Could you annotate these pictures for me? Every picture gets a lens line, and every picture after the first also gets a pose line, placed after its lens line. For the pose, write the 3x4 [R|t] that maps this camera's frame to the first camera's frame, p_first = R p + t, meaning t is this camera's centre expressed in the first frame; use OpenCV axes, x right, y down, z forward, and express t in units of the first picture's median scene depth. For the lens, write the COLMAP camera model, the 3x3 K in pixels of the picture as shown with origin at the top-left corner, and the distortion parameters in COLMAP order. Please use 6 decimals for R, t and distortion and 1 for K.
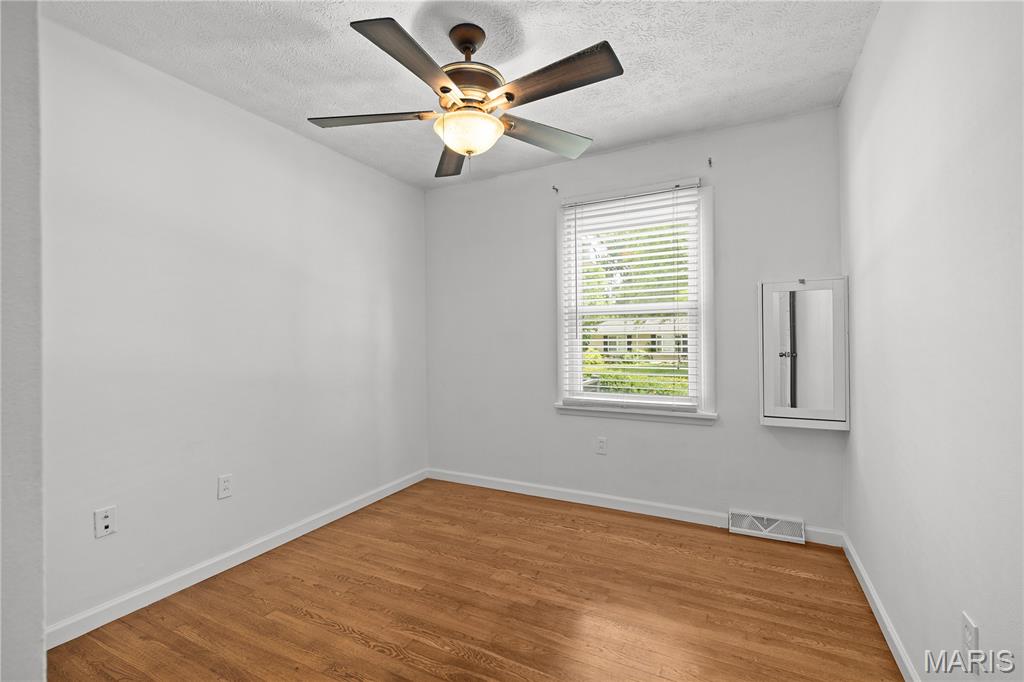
lens RADIAL K [[432.1, 0, 513.4], [0, 432.1, 338.8], [0, 0, 1]] dist [0.001407, -0.001294]
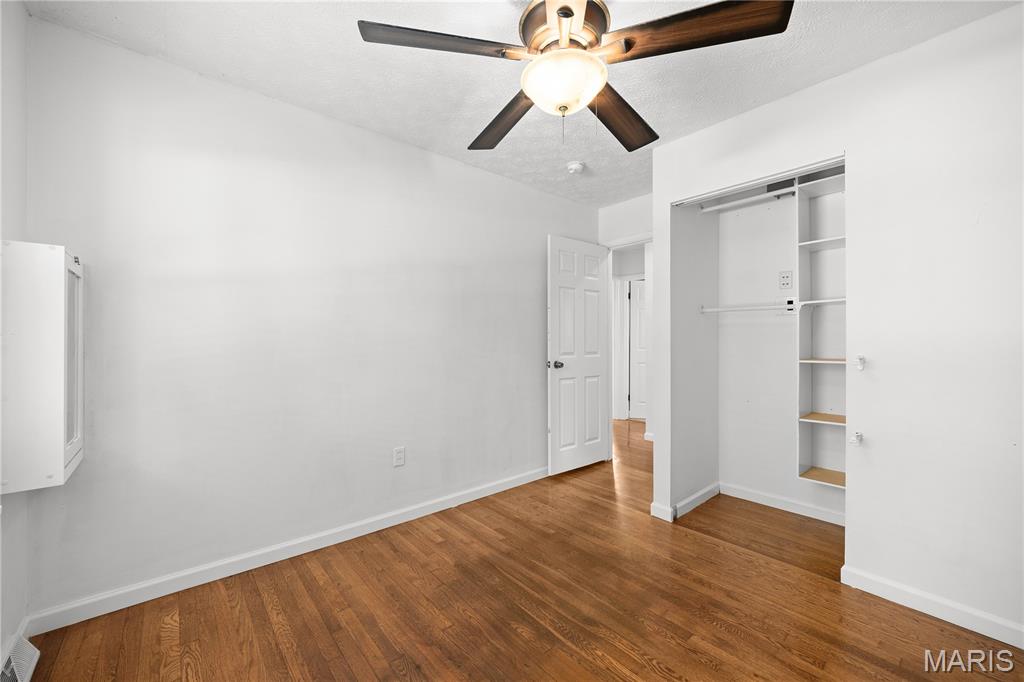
lens RADIAL K [[411.0, 0, 513.3], [0, 411.0, 339.6], [0, 0, 1]] dist [0.001715, -0.001027]
pose [[-0.922759, 0.010999, 0.385220, -0.334880], [0.010963, 0.999937, -0.002291, 0.009334], [-0.385221, 0.002109, -0.922822, 1.901903]]
